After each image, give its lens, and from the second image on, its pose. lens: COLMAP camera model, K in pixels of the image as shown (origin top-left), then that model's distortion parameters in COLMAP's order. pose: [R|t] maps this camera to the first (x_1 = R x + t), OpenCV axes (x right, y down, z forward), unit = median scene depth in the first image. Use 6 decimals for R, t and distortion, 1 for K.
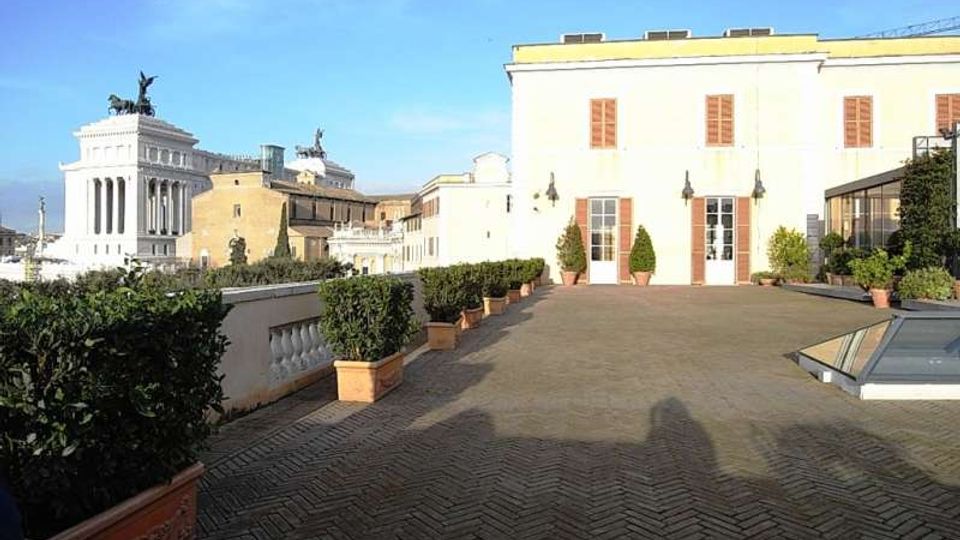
lens RADIAL K [[686.4, 0, 461.1], [0, 686.4, 252.8], [0, 0, 1]] dist [-0.052926, -0.006983]
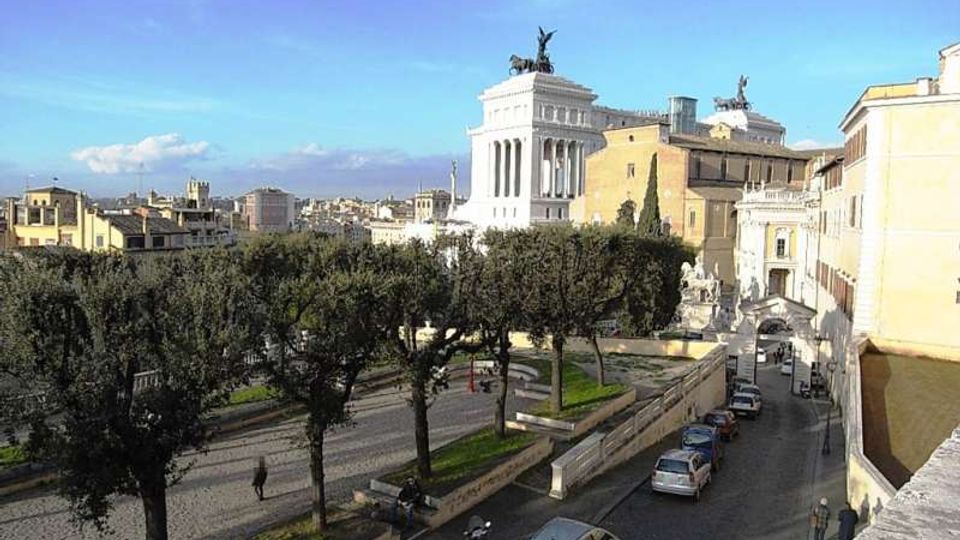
lens RADIAL K [[686.4, 0, 461.1], [0, 686.4, 252.8], [0, 0, 1]] dist [-0.052926, -0.006983]
pose [[0.815259, 0.045194, -0.577331, 0.008102], [-0.016856, 0.998380, 0.054352, 0.000431], [0.578852, -0.034579, 0.814699, 0.136631]]
